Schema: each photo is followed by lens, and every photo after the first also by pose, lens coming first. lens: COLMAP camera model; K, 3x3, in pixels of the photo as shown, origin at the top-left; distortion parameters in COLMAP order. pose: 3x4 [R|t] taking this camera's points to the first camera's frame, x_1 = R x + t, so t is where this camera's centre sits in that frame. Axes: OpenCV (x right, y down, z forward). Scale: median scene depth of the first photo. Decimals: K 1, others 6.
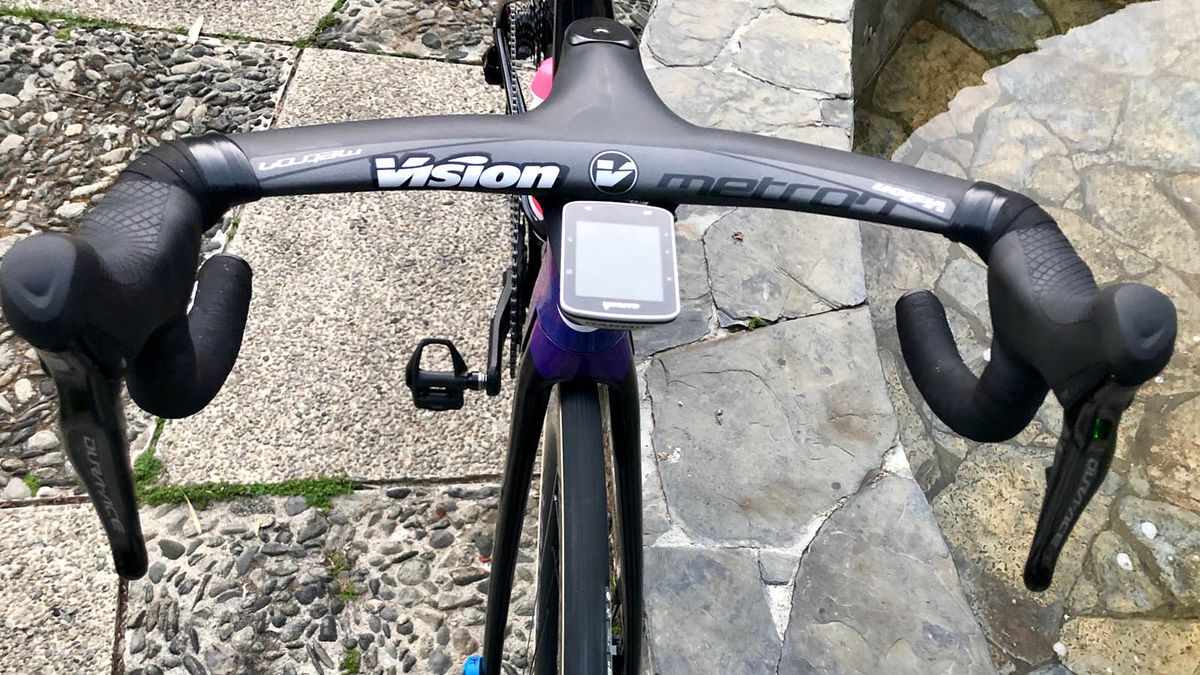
lens RADIAL K [[1003.1, 0, 633.0], [0, 1003.1, 418.8], [0, 0, 1]] dist [-0.000767, -0.005260]
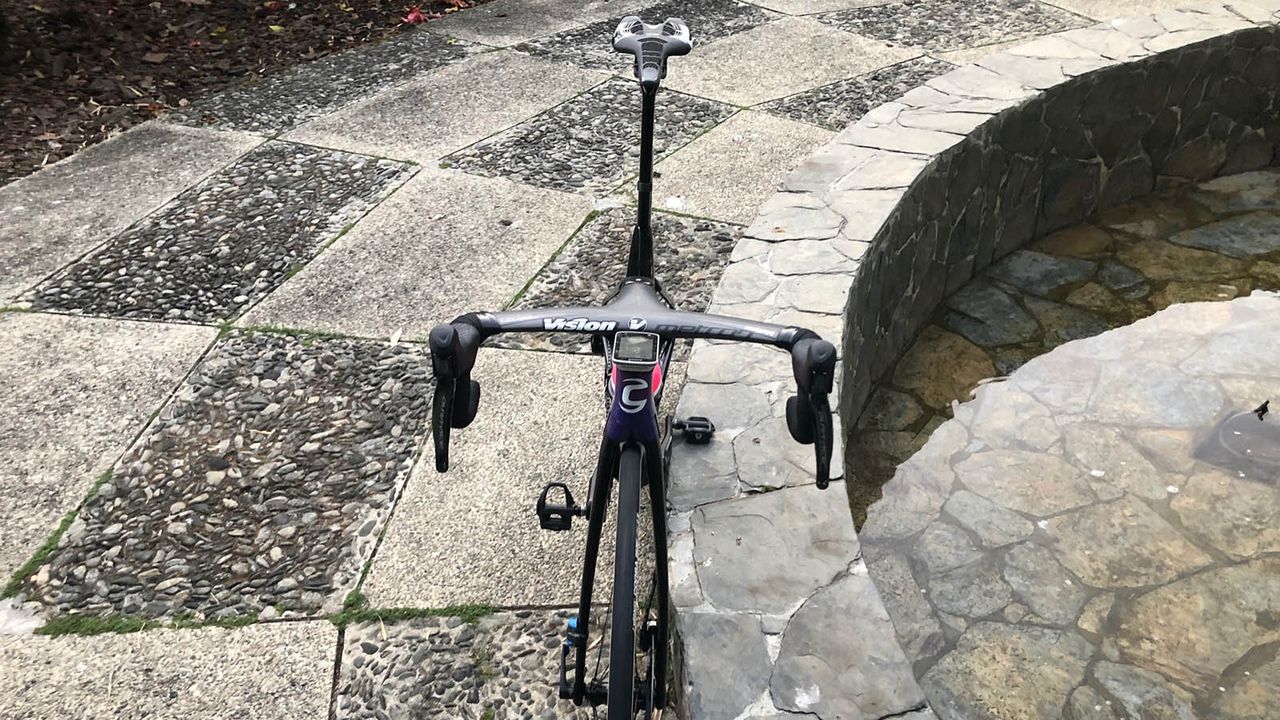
lens RADIAL K [[1045.7, 0, 640.0], [0, 1045.7, 360.0], [0, 0, 1]] dist [-0.014992, -0.009808]
pose [[0.994850, -0.027341, -0.097602, 0.089135], [-0.011533, 0.926145, -0.376991, 0.305328], [0.100701, 0.376175, 0.921060, -0.508630]]
